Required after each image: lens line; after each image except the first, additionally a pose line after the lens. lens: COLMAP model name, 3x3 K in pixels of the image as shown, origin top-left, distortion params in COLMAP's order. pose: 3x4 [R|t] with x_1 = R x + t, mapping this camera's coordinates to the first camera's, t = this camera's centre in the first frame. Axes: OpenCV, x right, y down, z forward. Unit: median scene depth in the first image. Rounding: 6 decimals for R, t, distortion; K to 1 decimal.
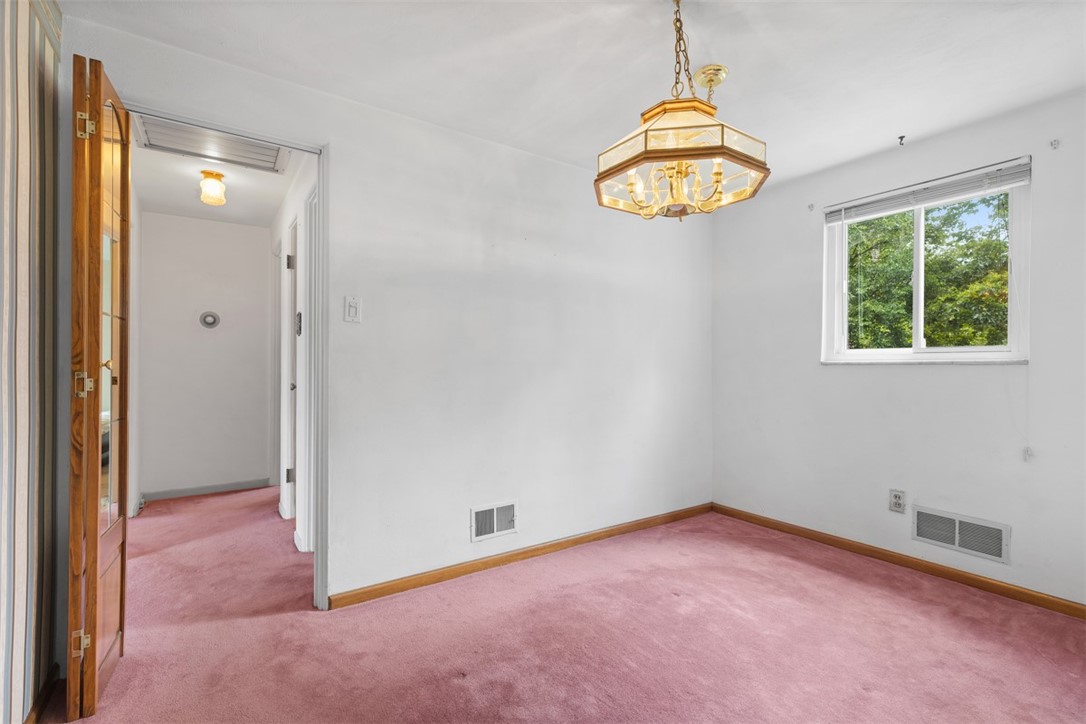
lens RADIAL K [[494.3, 0, 547.3], [0, 494.3, 366.0], [0, 0, 1]] dist [0.008110, -0.001292]
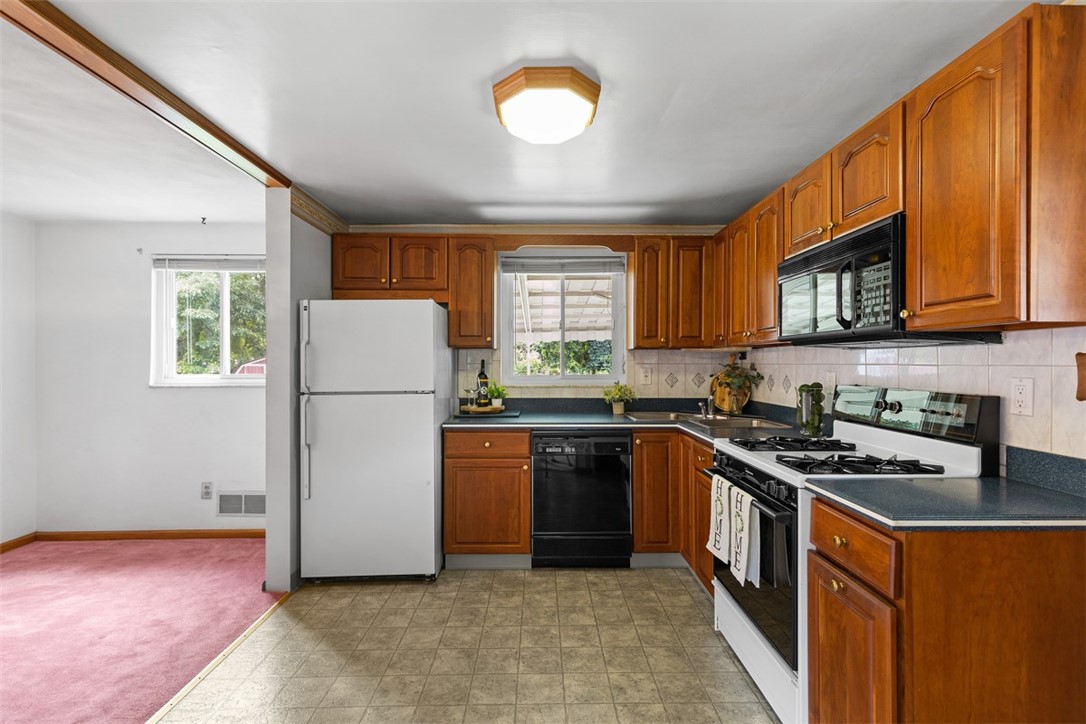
lens RADIAL K [[494.3, 0, 548.0], [0, 494.3, 362.3], [0, 0, 1]] dist [0.008110, -0.001292]
pose [[0.548545, -0.010216, 0.836059, 0.097883], [0.004409, 0.999947, 0.009325, -0.078682], [-0.836110, -0.001429, 0.548561, -0.486328]]
